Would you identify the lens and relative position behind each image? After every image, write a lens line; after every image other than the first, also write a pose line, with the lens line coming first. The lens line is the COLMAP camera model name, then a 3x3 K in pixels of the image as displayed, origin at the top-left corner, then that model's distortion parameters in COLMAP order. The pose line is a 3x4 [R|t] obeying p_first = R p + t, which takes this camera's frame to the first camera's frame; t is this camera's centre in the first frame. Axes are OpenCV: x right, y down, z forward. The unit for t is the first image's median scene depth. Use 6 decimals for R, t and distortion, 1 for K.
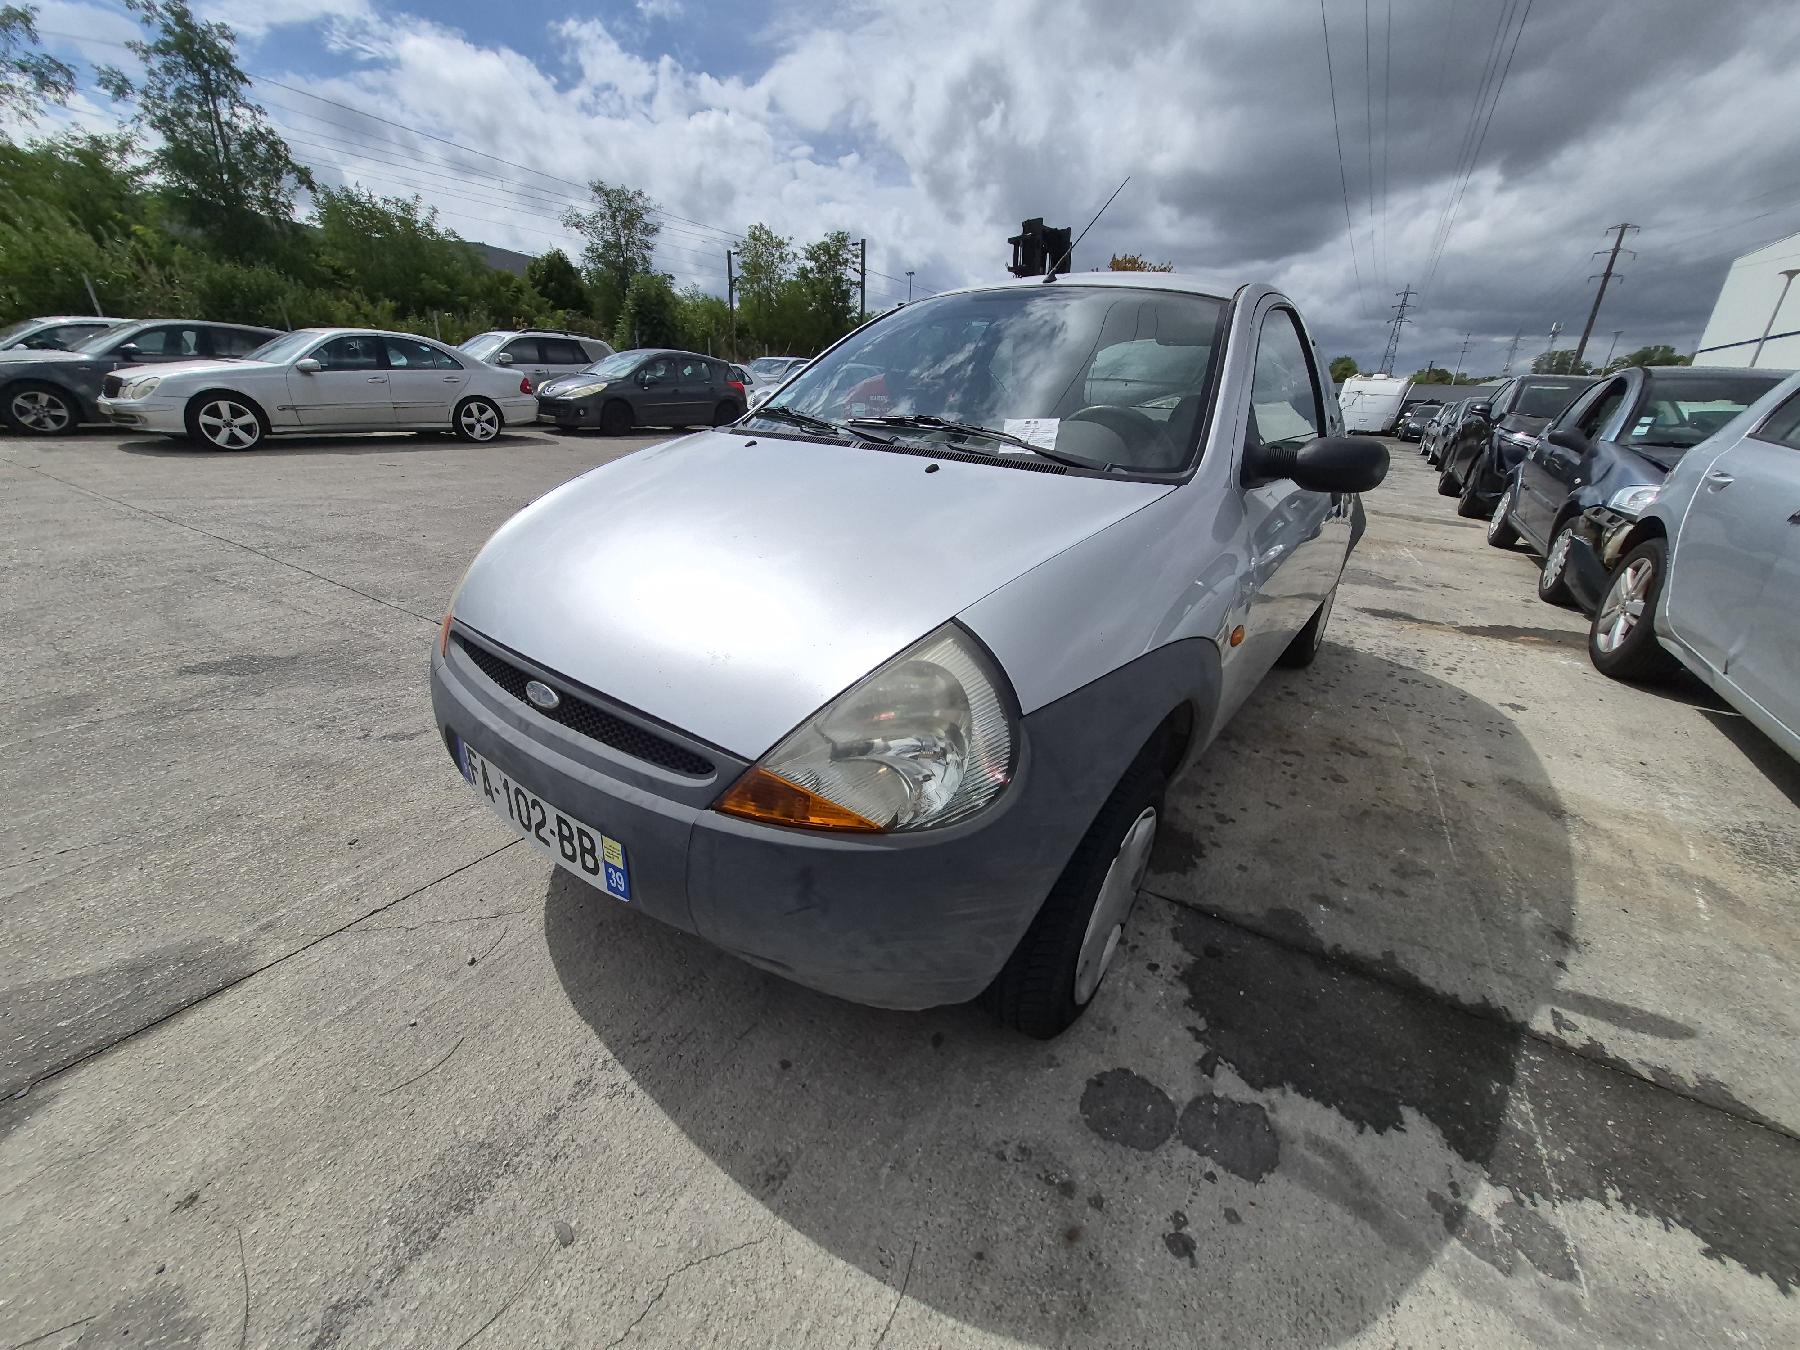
lens RADIAL K [[709.6, 0, 897.9], [0, 709.6, 668.5], [0, 0, 1]] dist [0.003930, -0.001096]
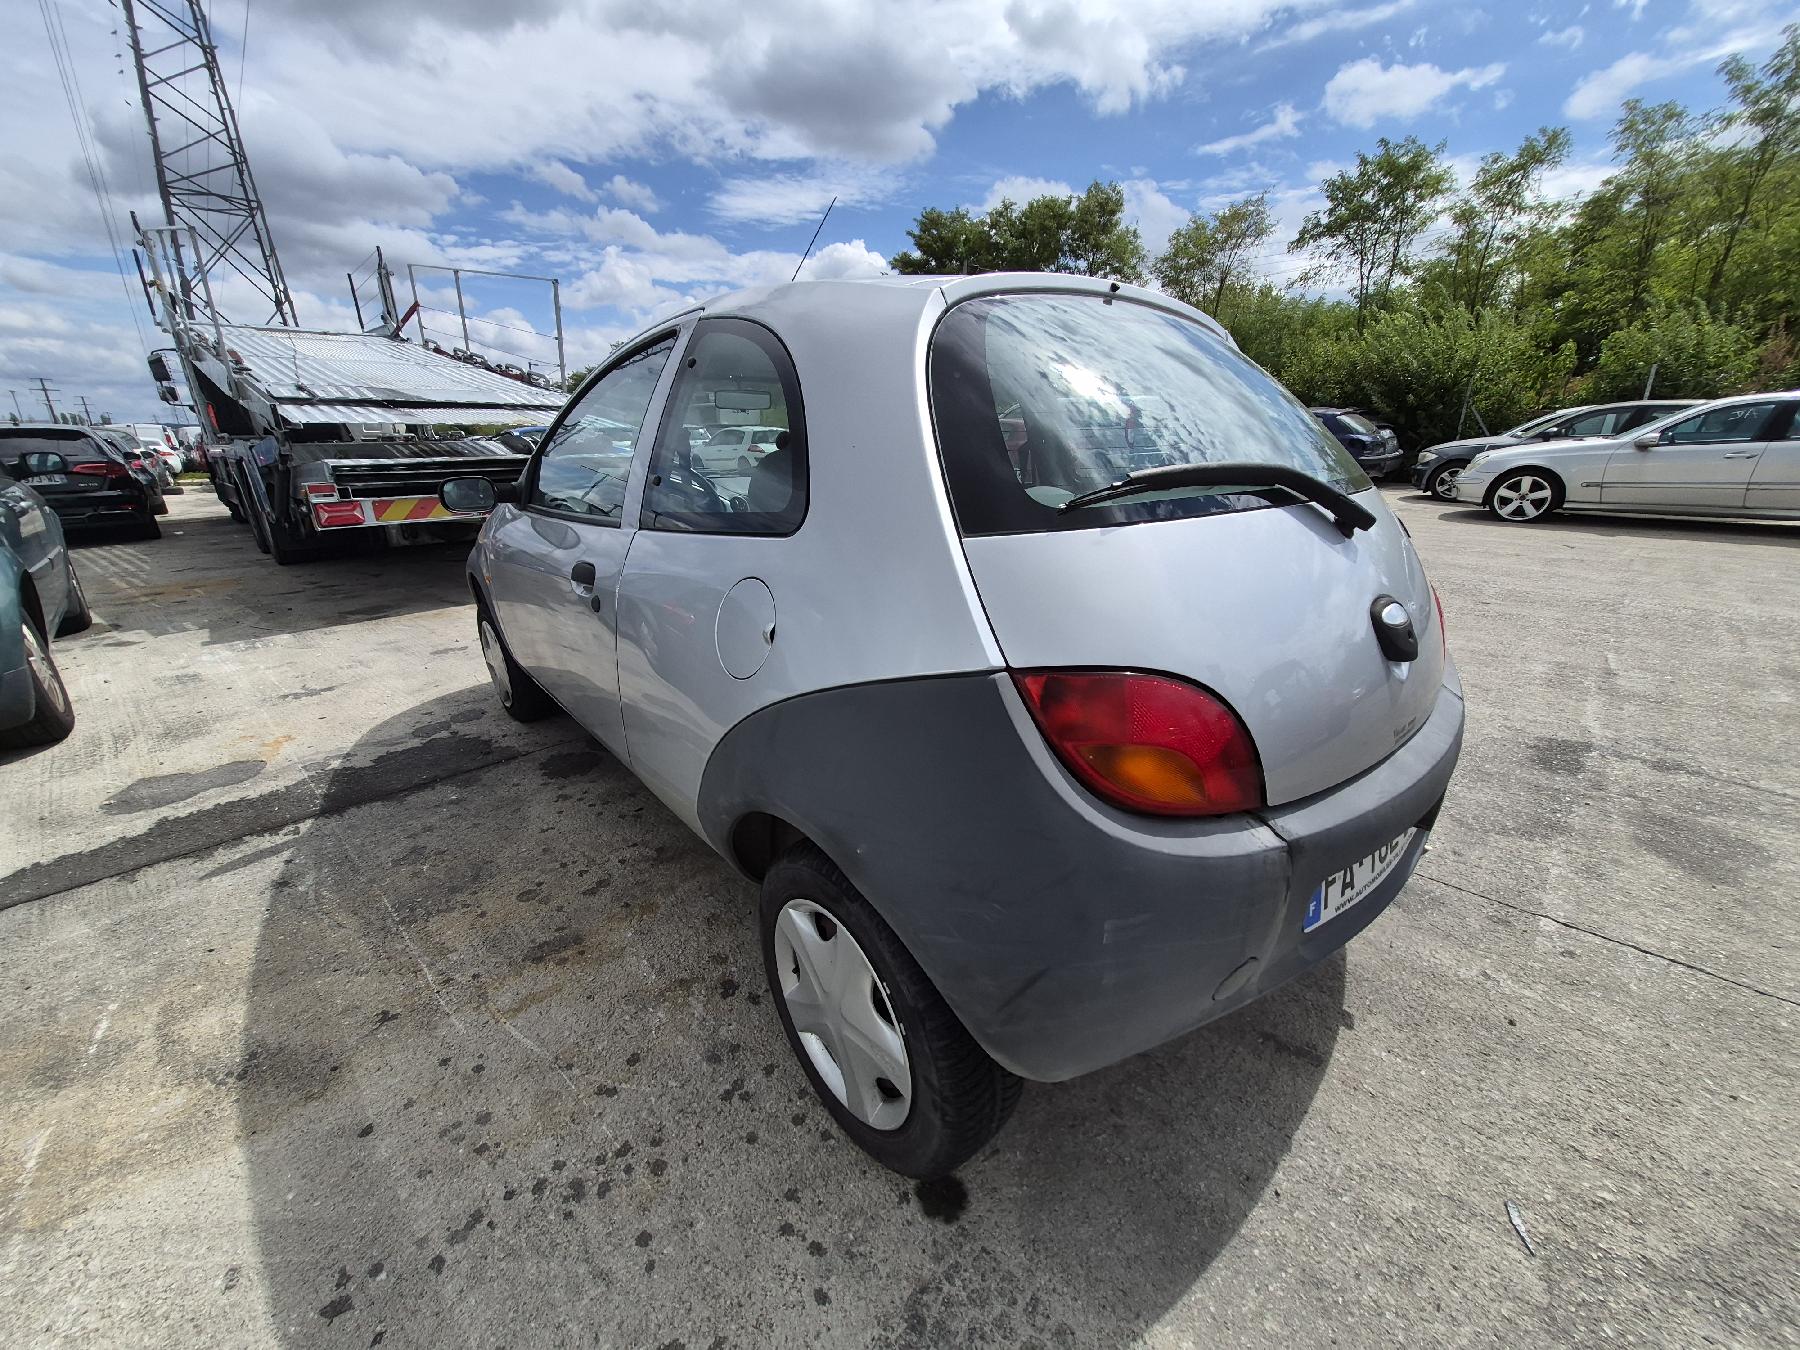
lens RADIAL K [[690.7, 0, 909.4], [0, 690.7, 720.5], [0, 0, 1]] dist [-0.002822, -0.000395]
pose [[-0.223077, 0.334323, -0.915677, 1.535628], [-0.361298, 0.844089, 0.396204, -0.647999], [0.905373, 0.419217, -0.067507, 1.767310]]
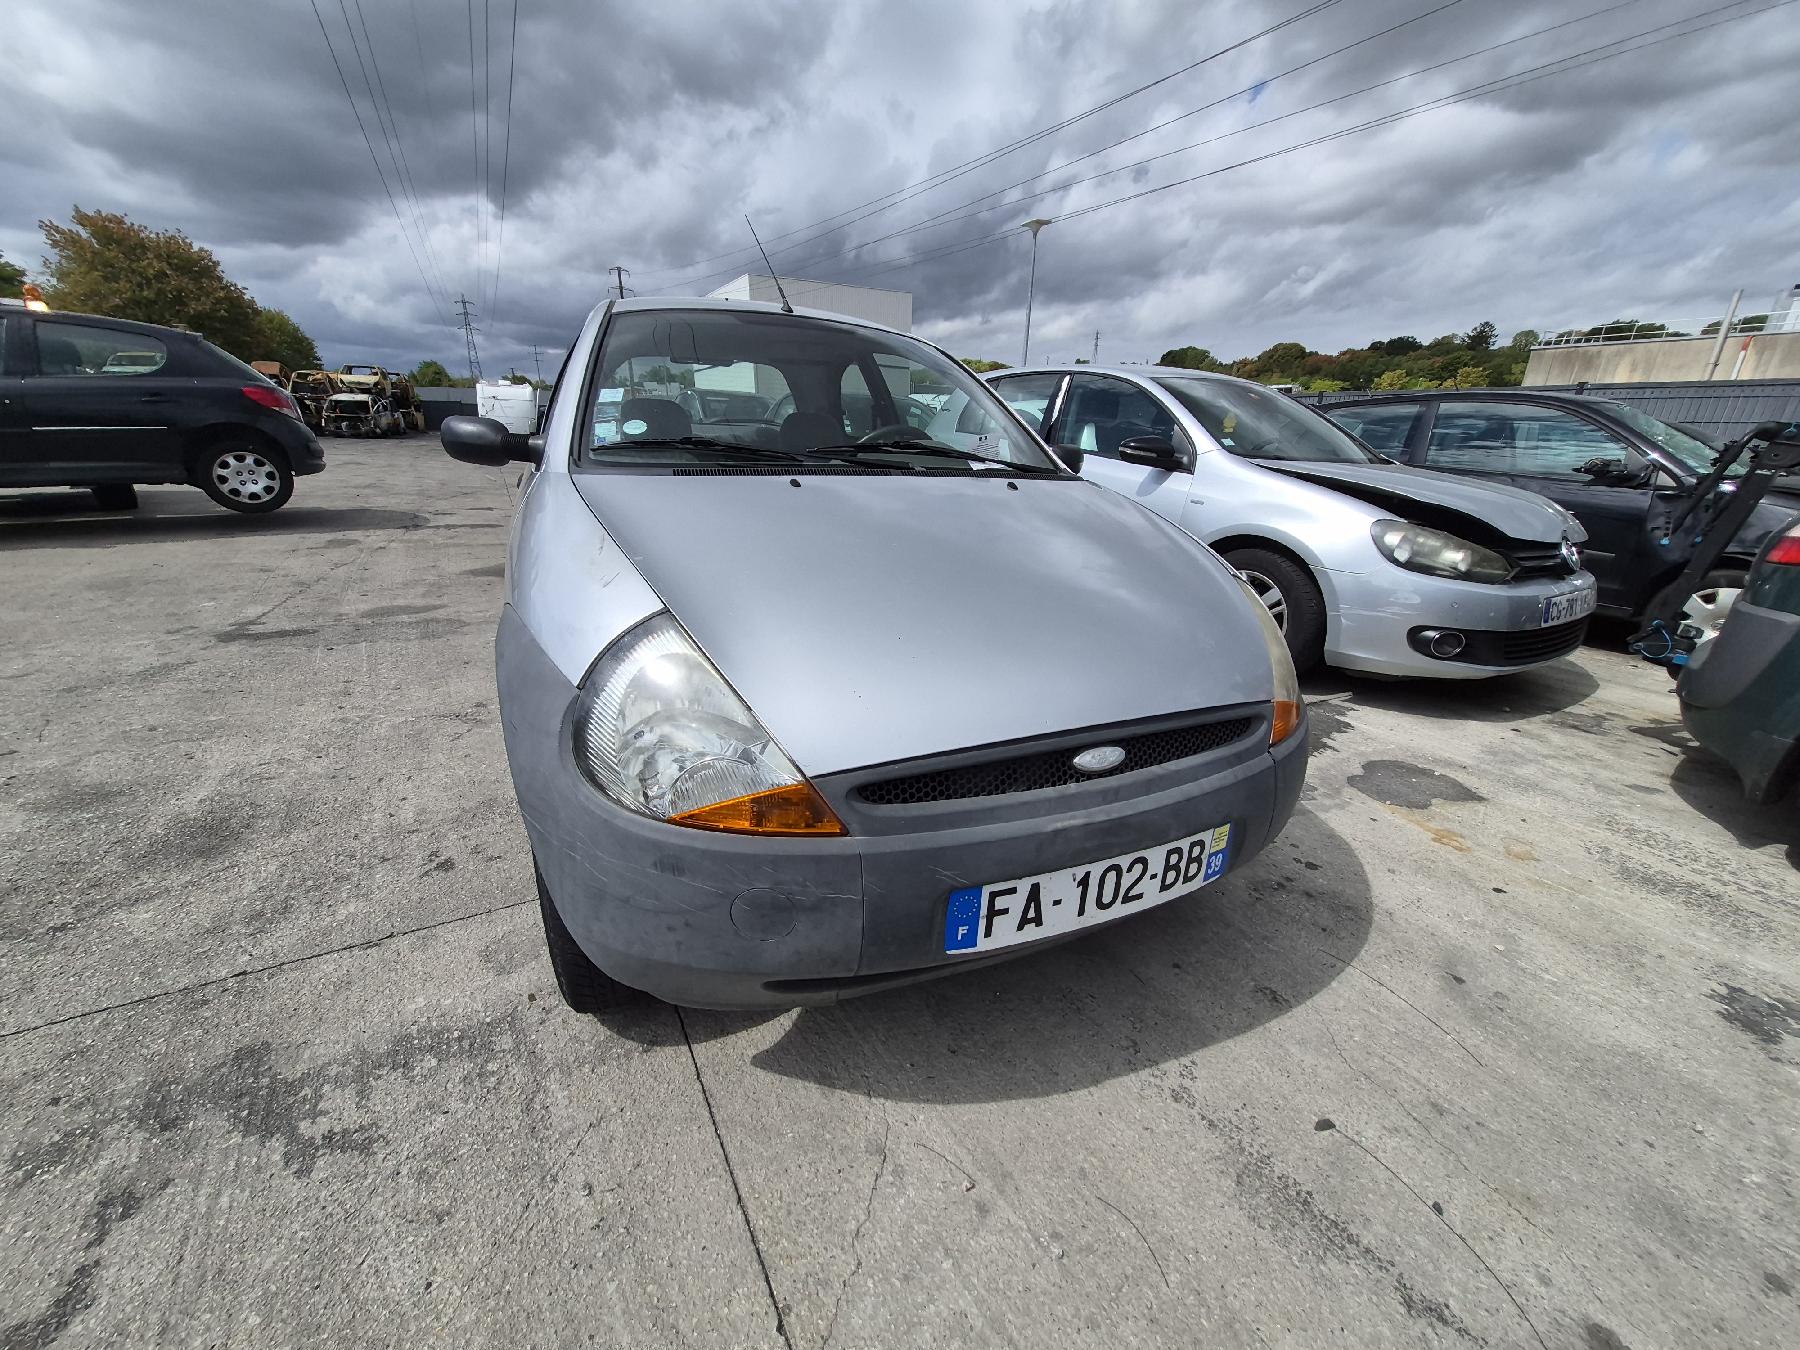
lens RADIAL K [[709.6, 0, 886.9], [0, 709.6, 664.3], [0, 0, 1]] dist [0.003930, -0.001096]
pose [[0.486555, -0.307366, 0.817796, -0.860120], [0.315087, 0.934807, 0.163880, -0.203171], [-0.814852, 0.177940, 0.551682, 0.434481]]
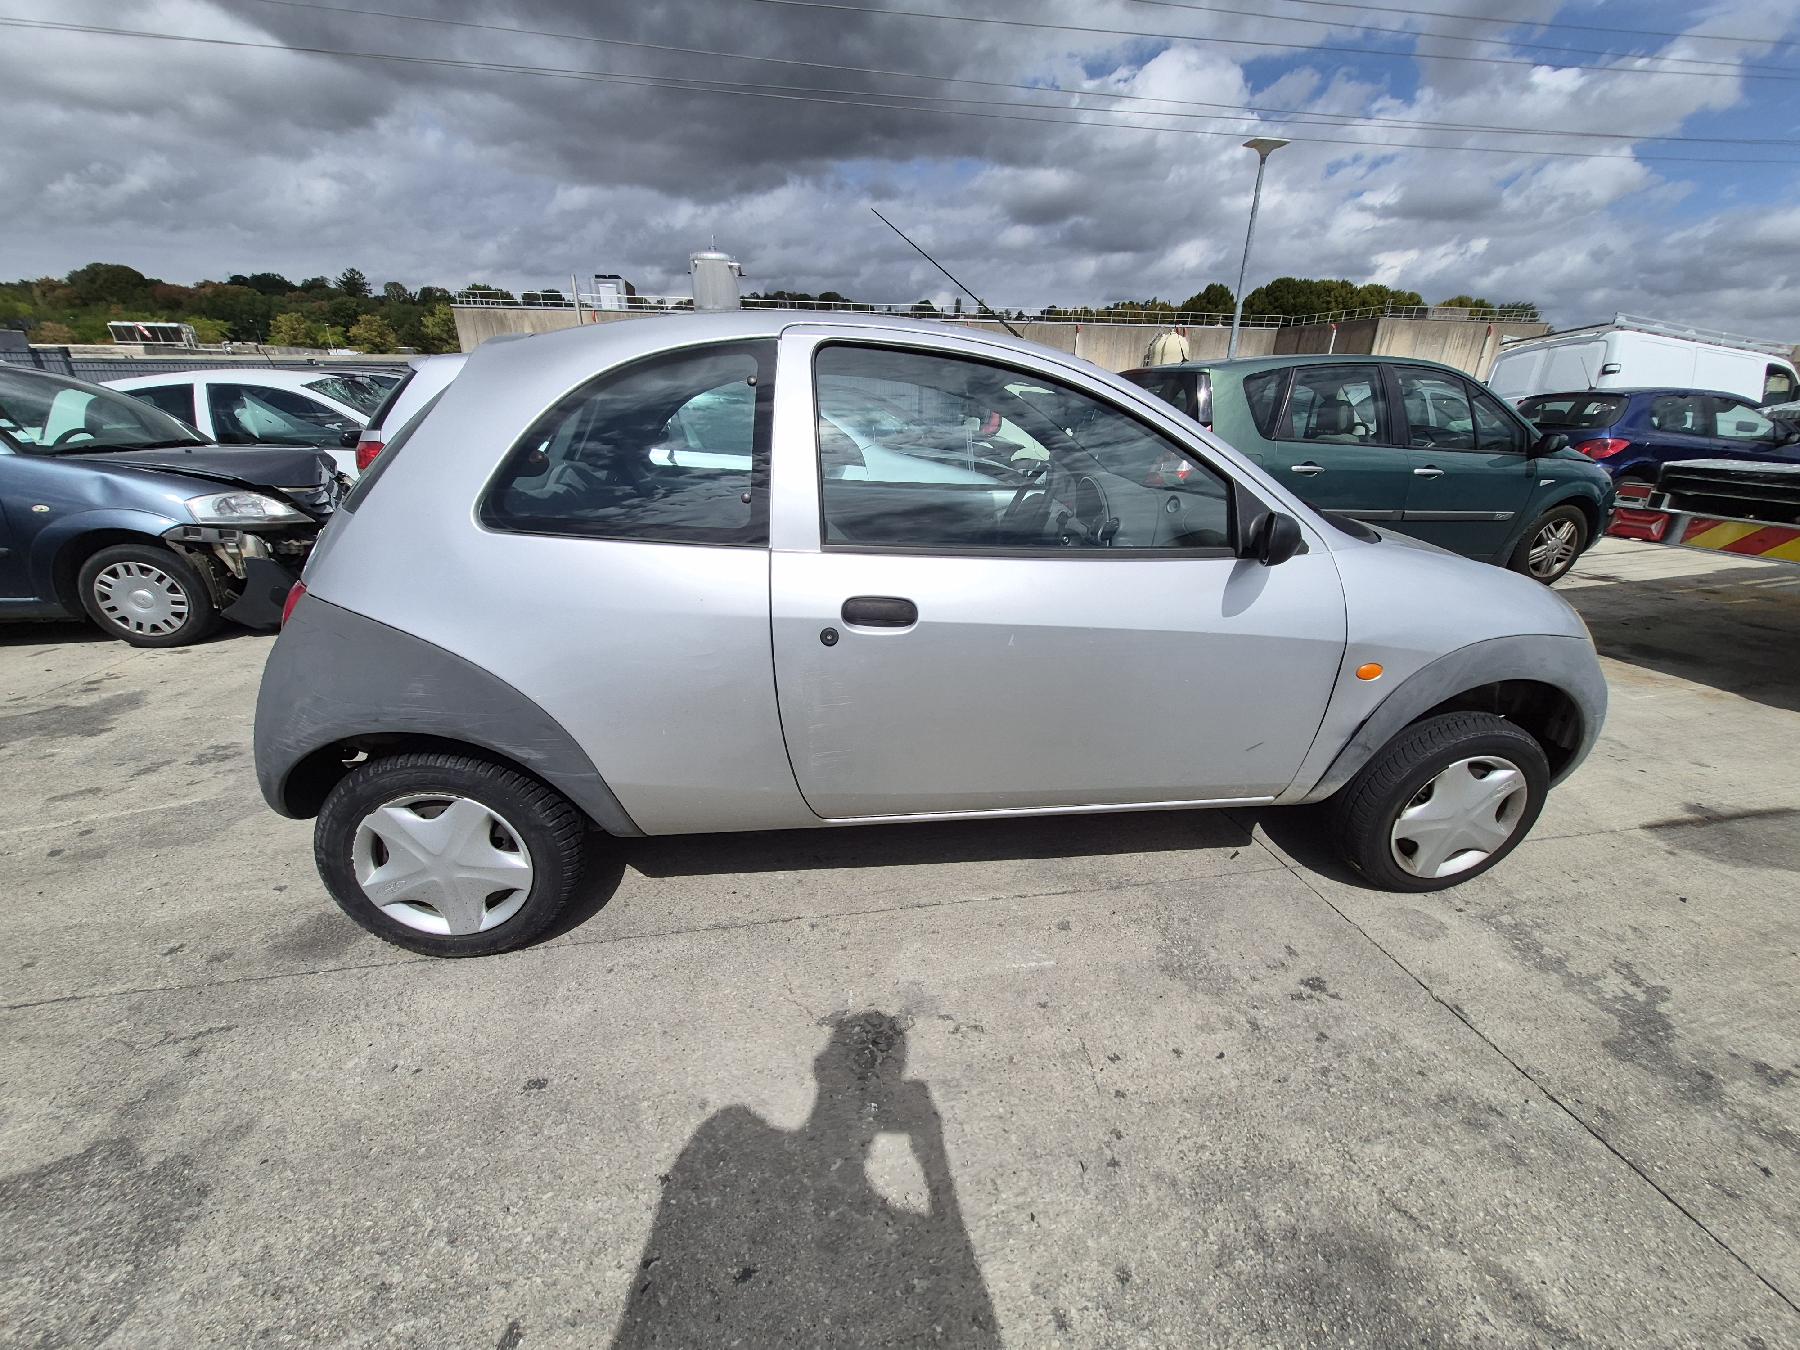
lens RADIAL K [[709.6, 0, 887.3], [0, 709.6, 676.3], [0, 0, 1]] dist [0.003930, -0.001096]
pose [[-0.674131, -0.318352, 0.666483, -0.546627], [0.234464, 0.763440, 0.601819, -0.976925], [-0.700410, 0.561971, -0.440016, 2.123941]]
